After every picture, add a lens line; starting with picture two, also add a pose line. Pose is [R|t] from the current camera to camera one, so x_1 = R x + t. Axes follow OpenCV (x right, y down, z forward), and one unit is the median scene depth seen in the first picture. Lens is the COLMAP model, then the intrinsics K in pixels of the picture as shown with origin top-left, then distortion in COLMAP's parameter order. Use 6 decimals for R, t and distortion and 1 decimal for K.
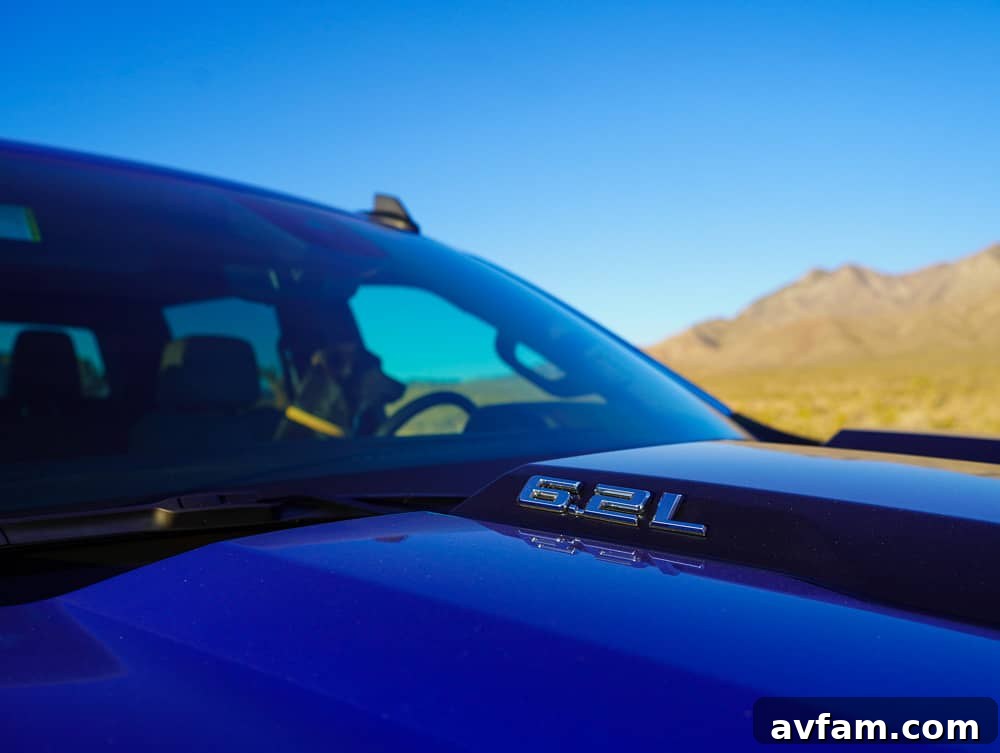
lens RADIAL K [[871.2, 0, 494.7], [0, 871.2, 376.0], [0, 0, 1]] dist [-0.009808, 0.017355]
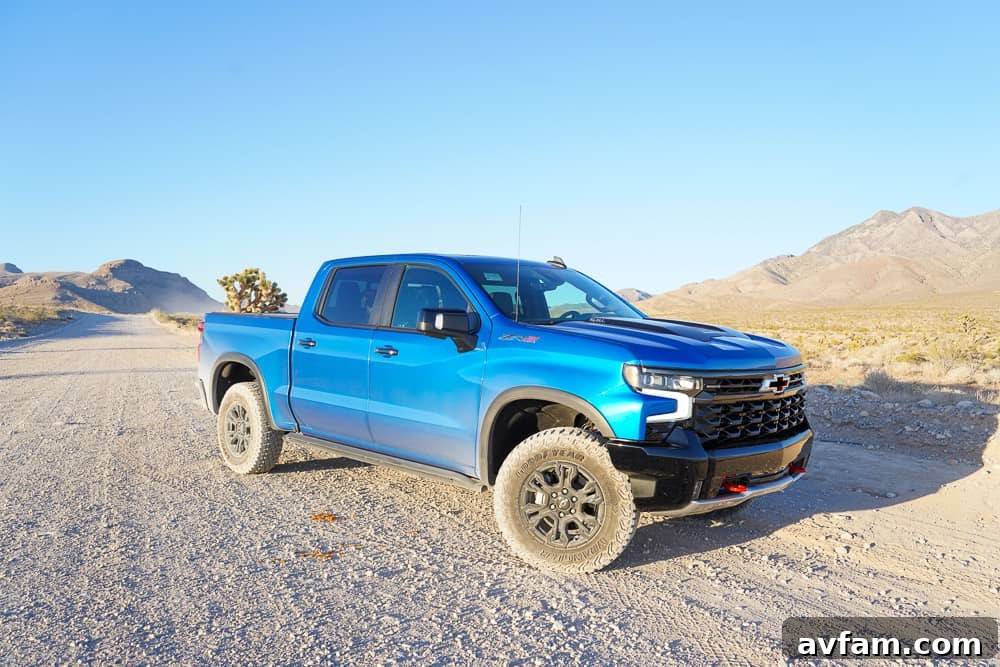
lens RADIAL K [[785.0, 0, 500.0], [0, 785.0, 333.5], [0, 0, 1]] dist [-0.012164, 0.011775]
pose [[0.994941, 0.029658, -0.095982, -0.035829], [-0.025920, 0.998865, 0.039963, -0.009979], [0.097058, -0.037273, 0.994581, -2.347901]]
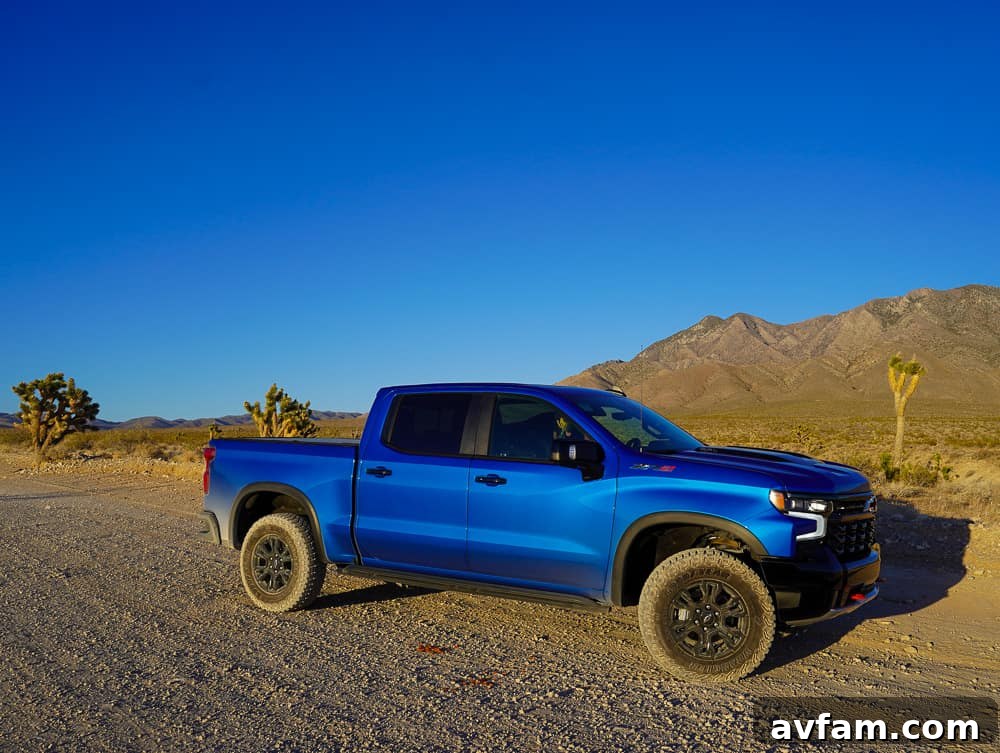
lens RADIAL K [[887.0, 0, 500.0], [0, 887.0, 376.5], [0, 0, 1]] dist [-0.004773, 0.014166]
pose [[0.991980, 0.031670, 0.122360, -1.117135], [-0.026458, 0.998681, -0.043992, -0.061529], [-0.123592, 0.040401, 0.991510, -2.855471]]
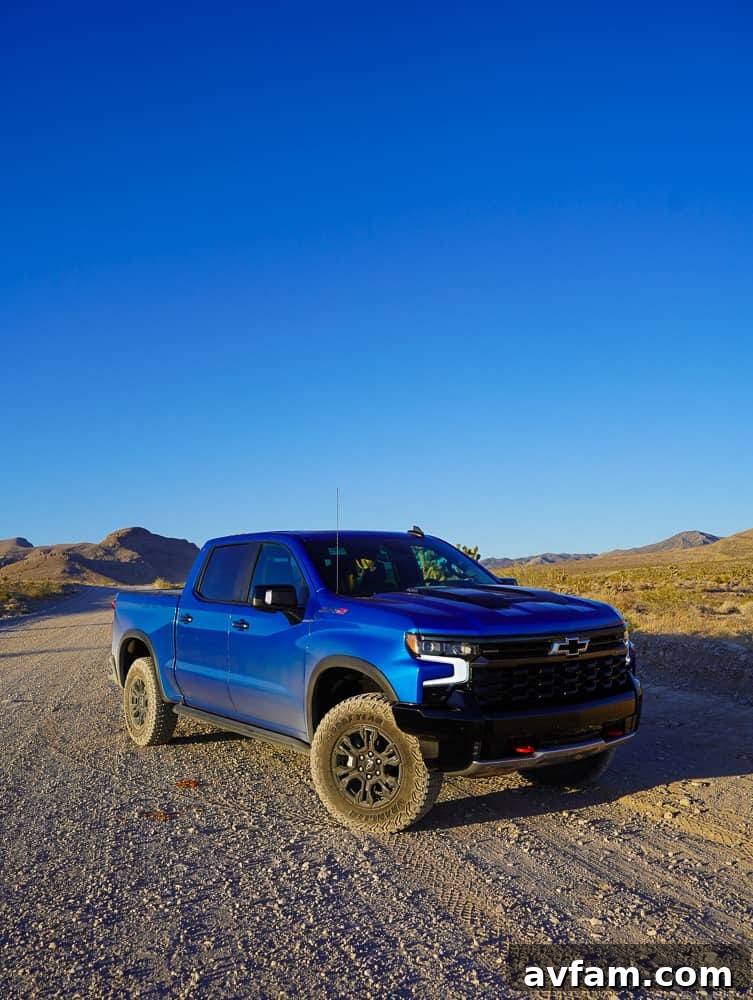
lens RADIAL K [[887.0, 0, 374.1], [0, 887.0, 505.3], [0, 0, 1]] dist [-0.004773, 0.014166]
pose [[0.961318, -0.035265, -0.273174, 0.758539], [0.019997, 0.998088, -0.058477, -0.075974], [0.274714, 0.050752, 0.960186, -2.766707]]
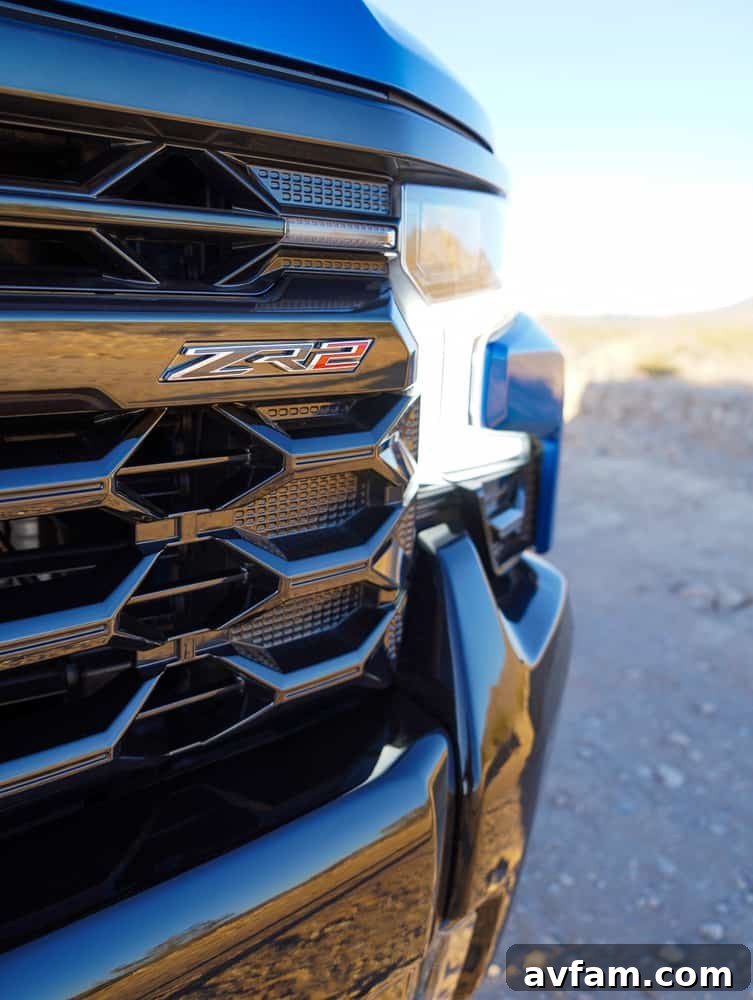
lens RADIAL K [[871.2, 0, 376.5], [0, 871.2, 500.0], [0, 0, 1]] dist [-0.009808, 0.017355]
pose [[0.942850, 0.090043, -0.320820, 0.828144], [-0.018933, 0.975719, 0.218208, 0.238839], [0.332678, -0.199664, 0.921661, 0.106341]]
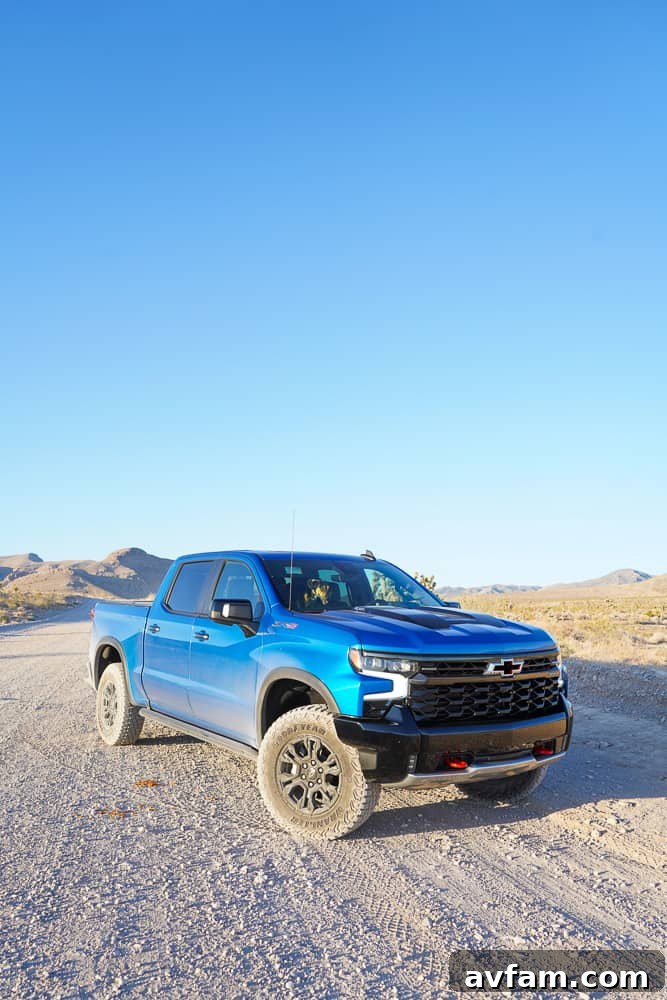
lens RADIAL K [[783.4, 0, 333.5], [0, 783.4, 500.0], [0, 0, 1]] dist [-0.000789, 0.009063]
pose [[0.957936, -0.014192, -0.286632, 0.782424], [-0.016395, 0.994439, -0.104032, -0.057345], [0.286515, 0.104356, 0.952376, -2.603126]]
